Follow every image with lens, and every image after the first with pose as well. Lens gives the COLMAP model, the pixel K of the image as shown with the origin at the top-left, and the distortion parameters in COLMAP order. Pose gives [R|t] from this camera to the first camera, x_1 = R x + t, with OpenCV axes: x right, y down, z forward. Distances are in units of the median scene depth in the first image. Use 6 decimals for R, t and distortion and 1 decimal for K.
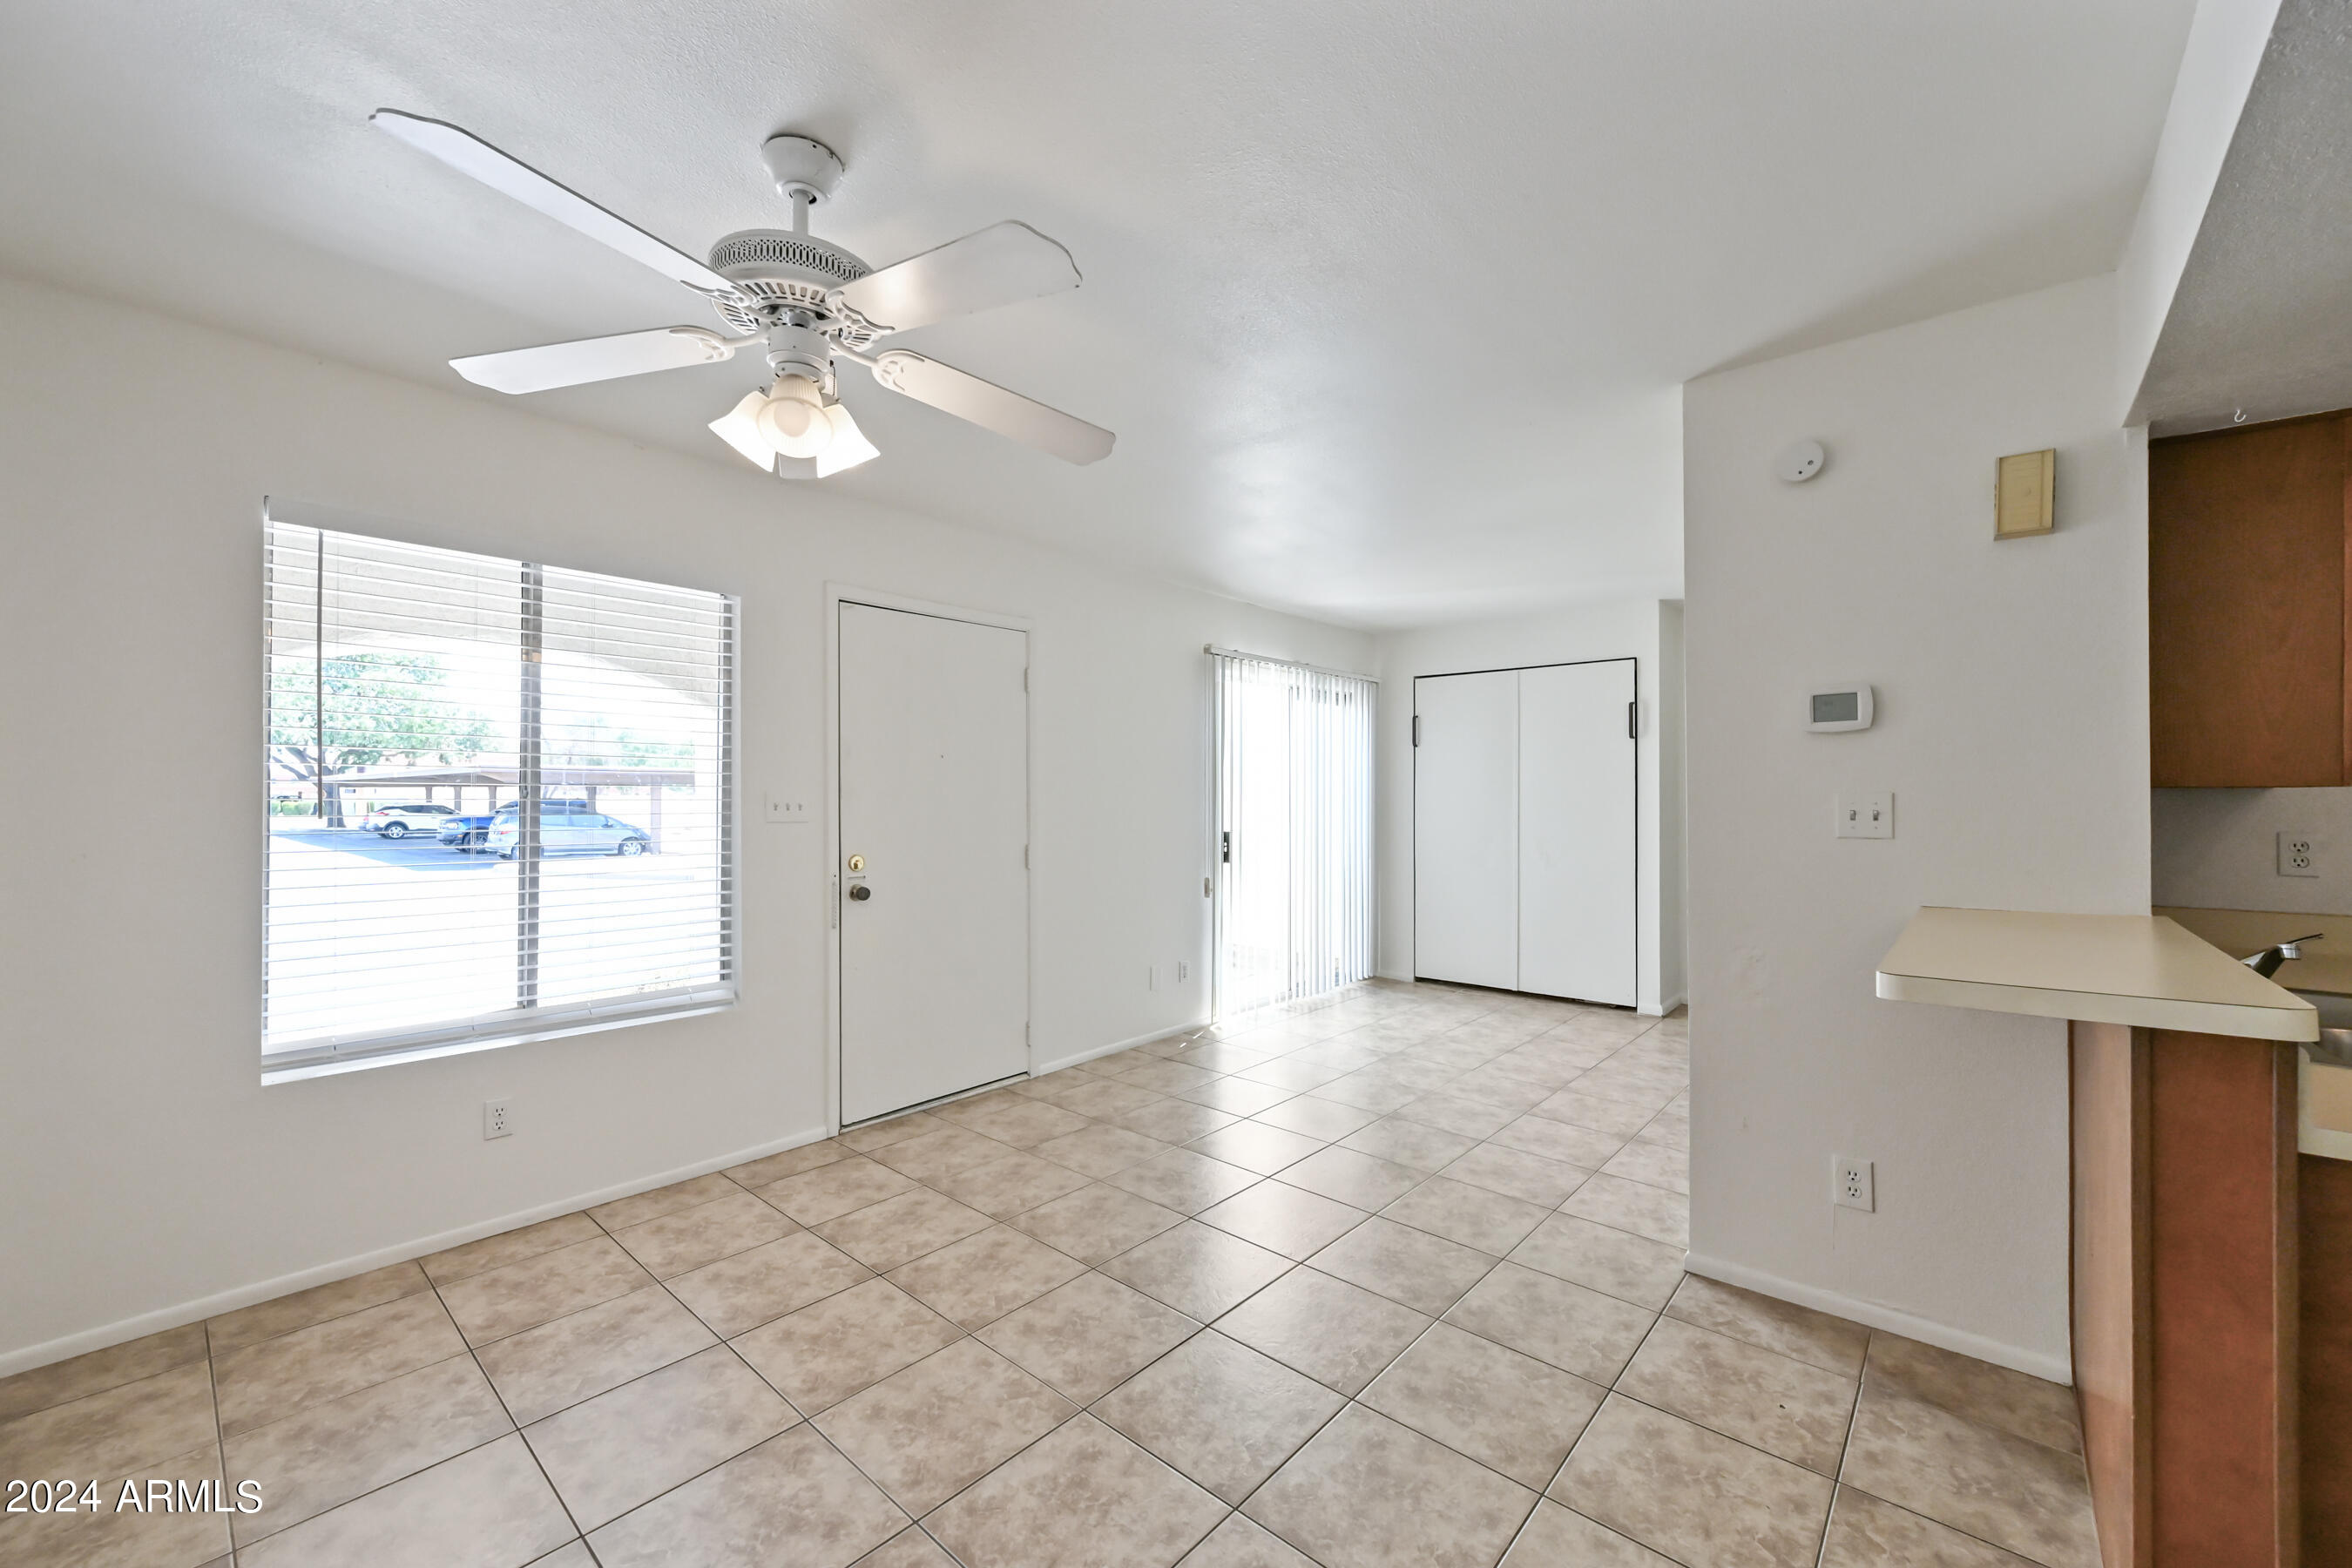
lens RADIAL K [[915.5, 0, 1176.0], [0, 915.5, 784.0], [0, 0, 1]] dist [0.000203, 0.000228]
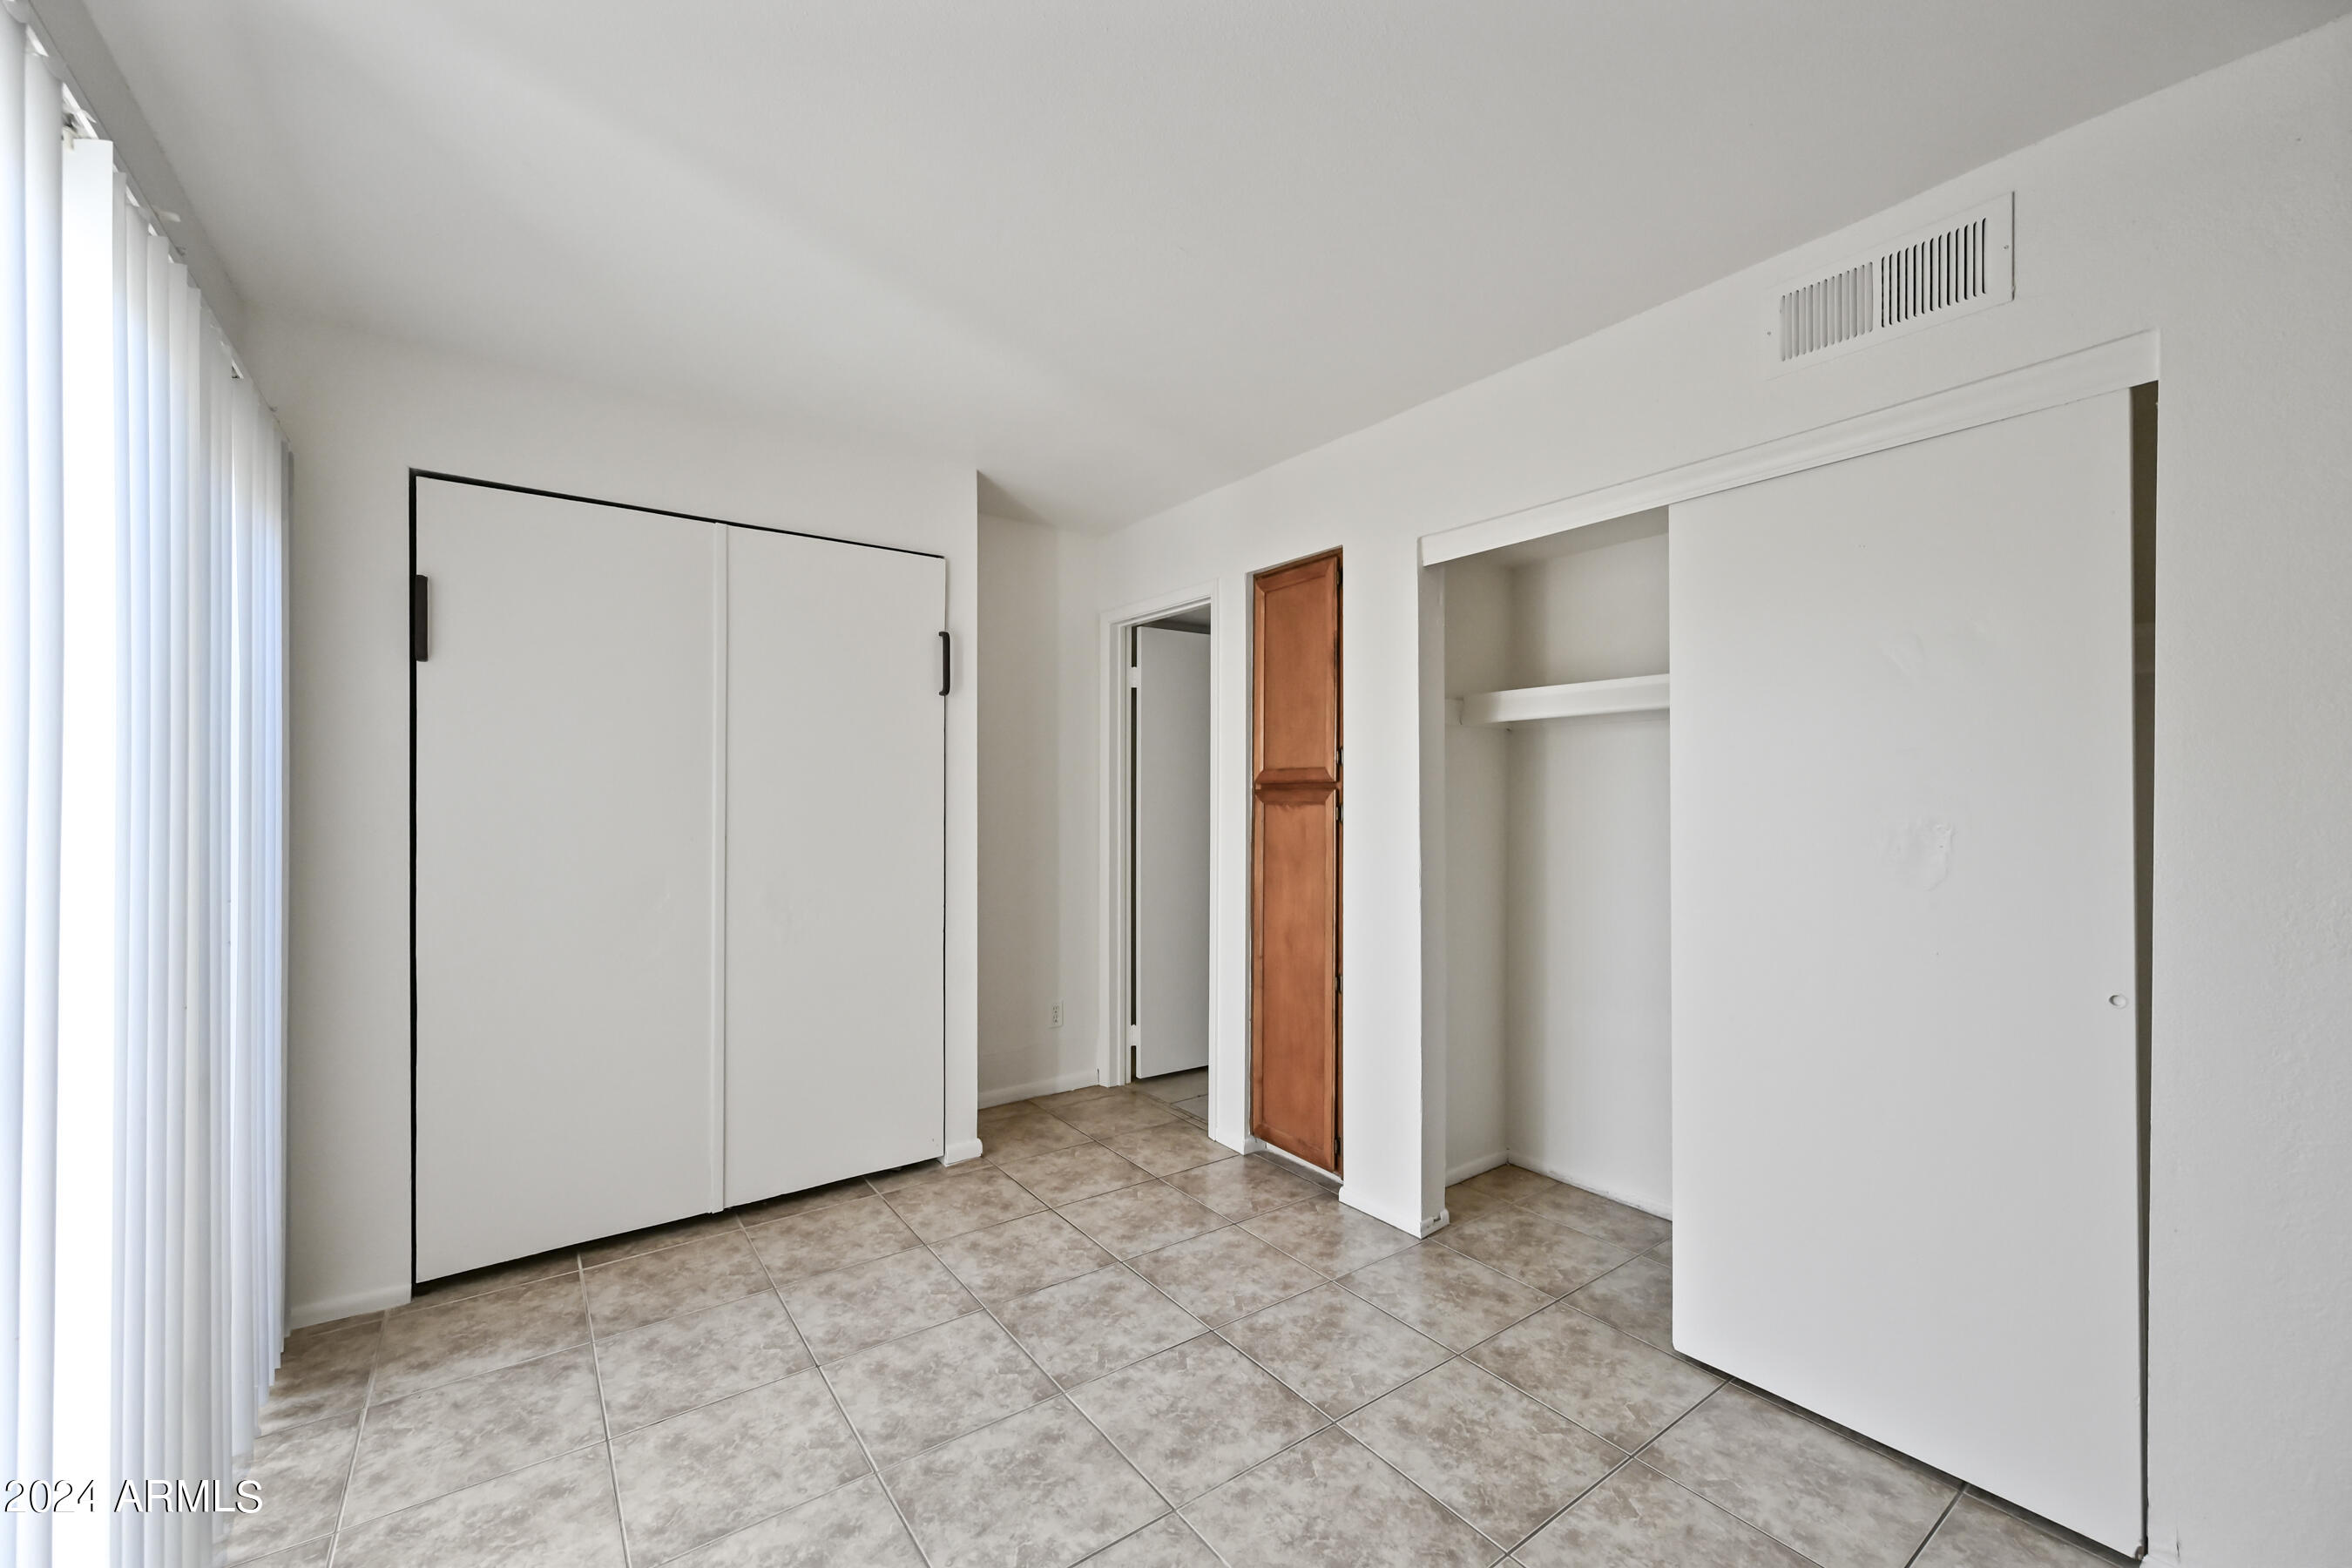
lens RADIAL K [[925.5, 0, 1176.0], [0, 925.5, 784.0], [0, 0, 1]] dist [-0.001041, -0.000136]
pose [[0.216073, 0.013135, 0.976289, -0.048544], [-0.011488, 0.999874, -0.010910, 0.013046], [-0.976310, -0.008859, 0.216197, 0.801392]]
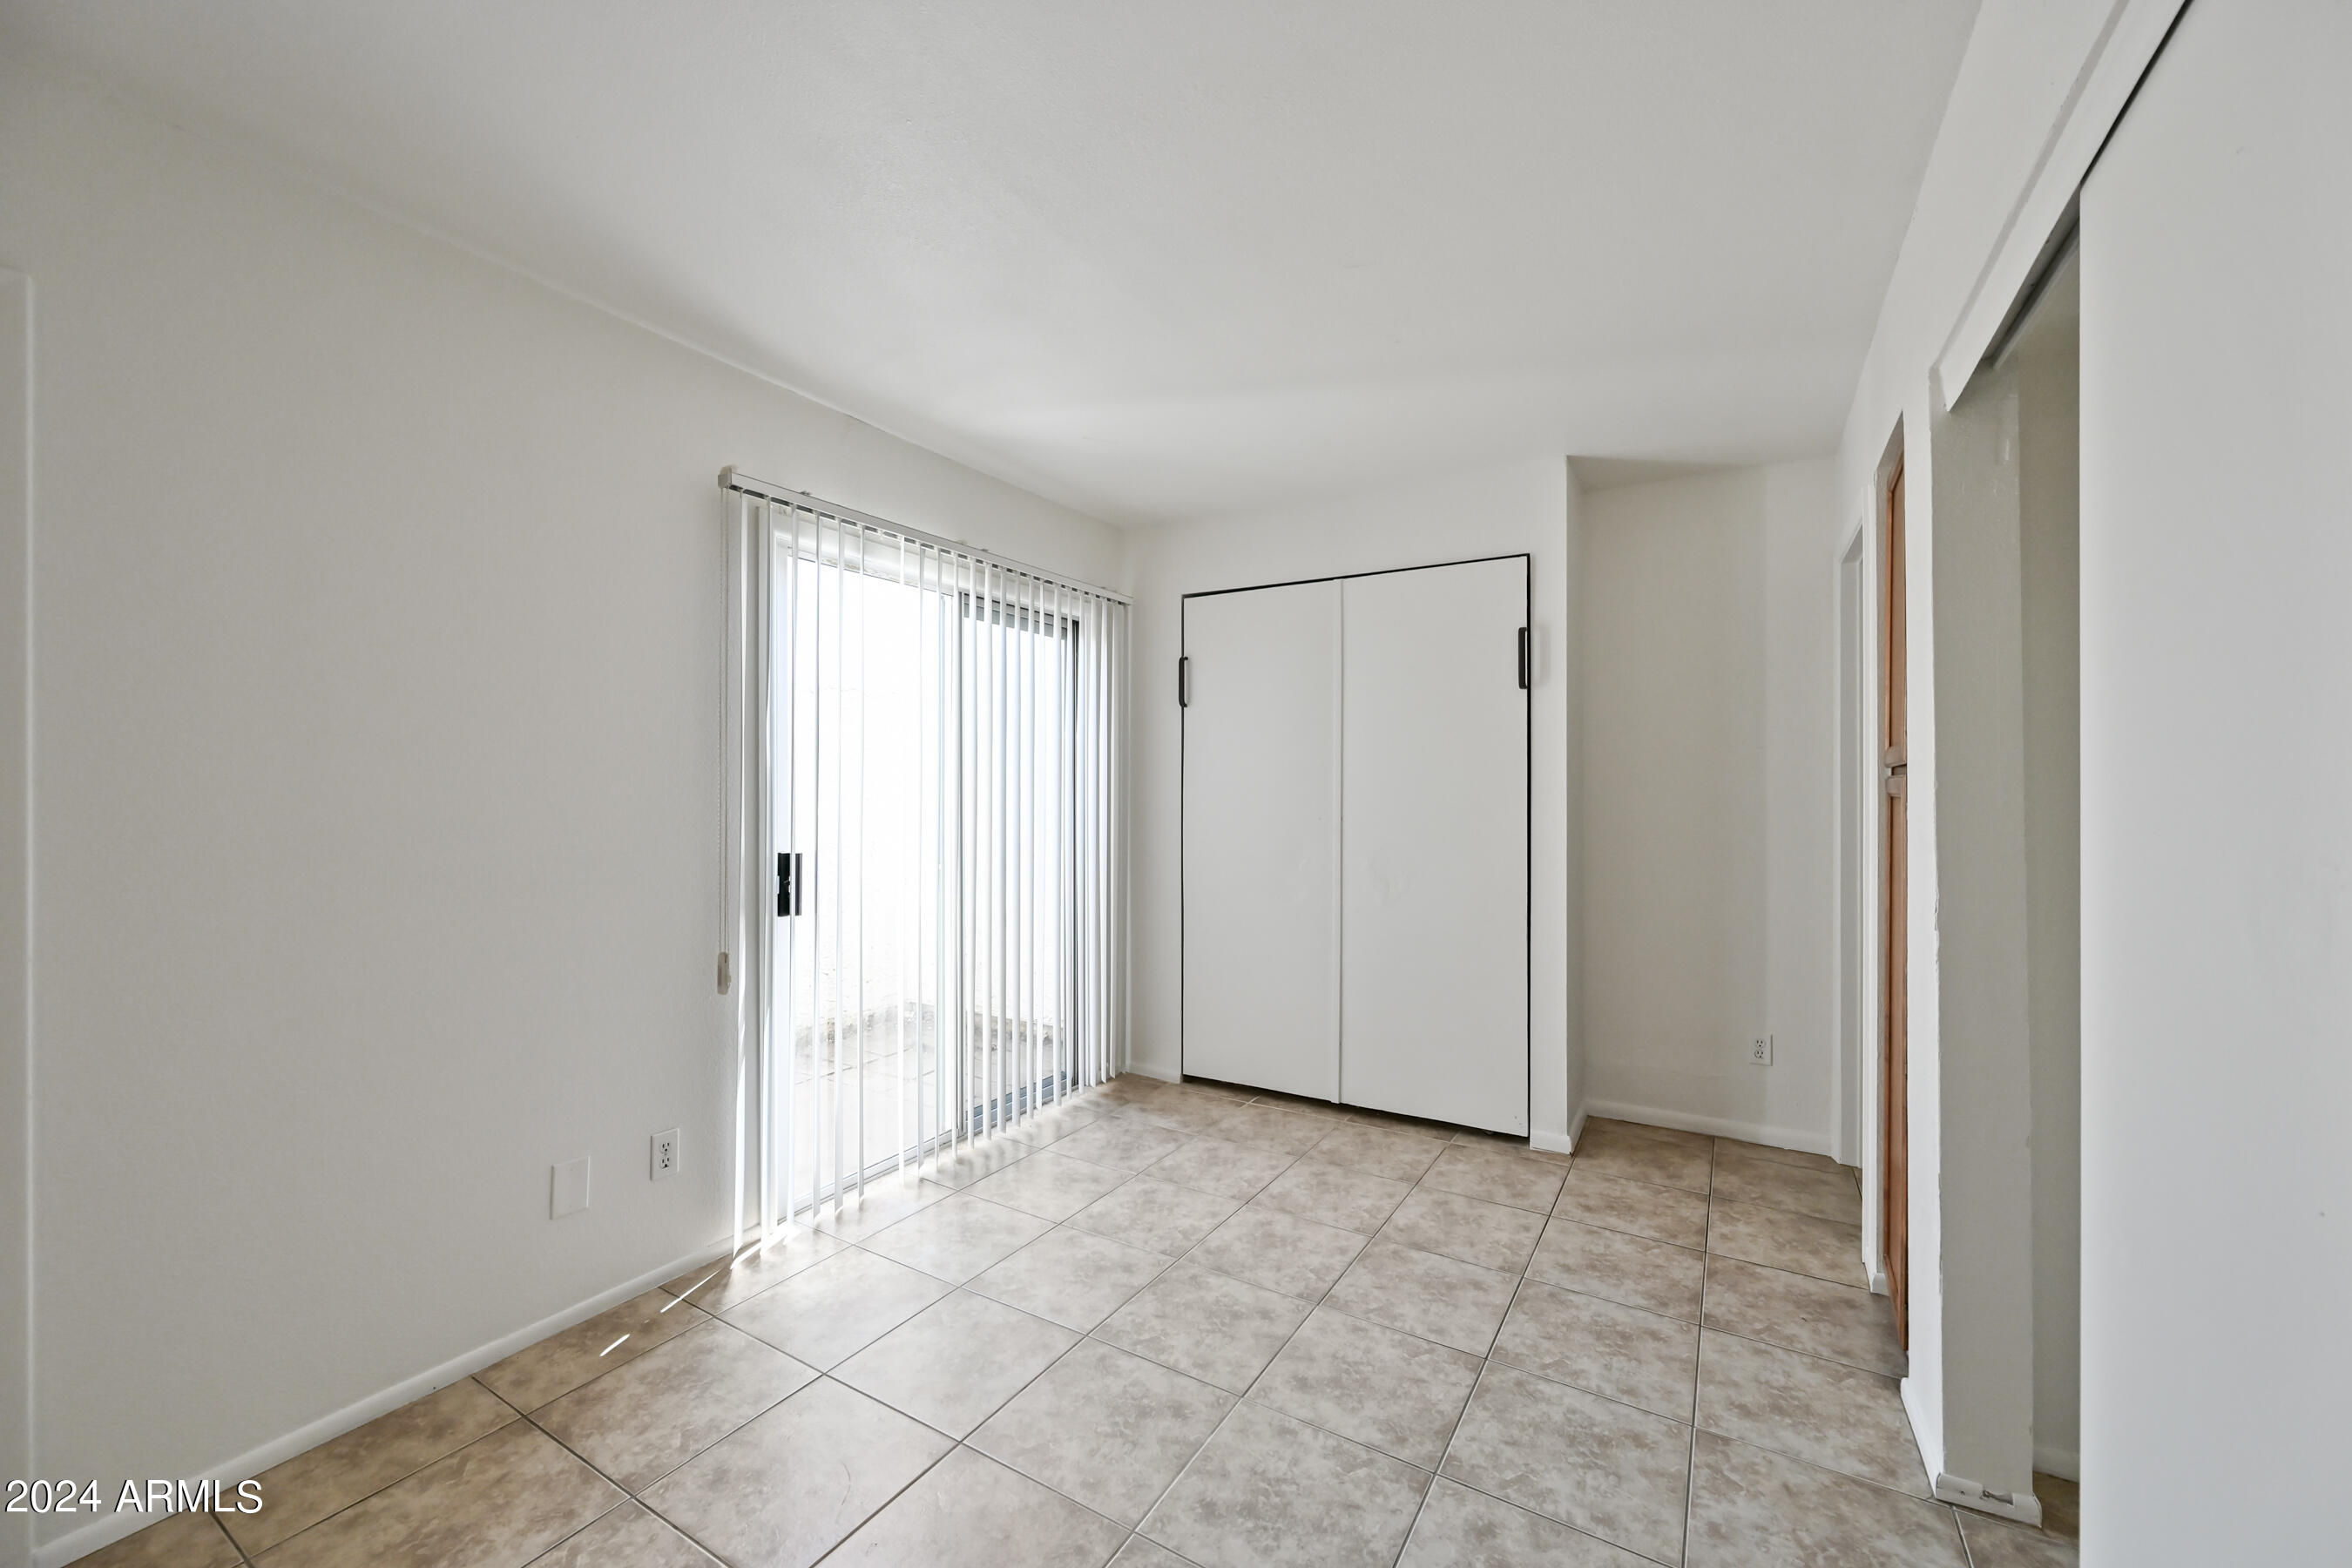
lens RADIAL K [[915.5, 0, 1176.0], [0, 915.5, 784.0], [0, 0, 1]] dist [0.000203, 0.000228]
pose [[0.983745, 0.001281, 0.179565, 0.184750], [-0.002379, 0.999980, 0.005899, 0.010709], [-0.179554, -0.006231, 0.983728, 0.497117]]
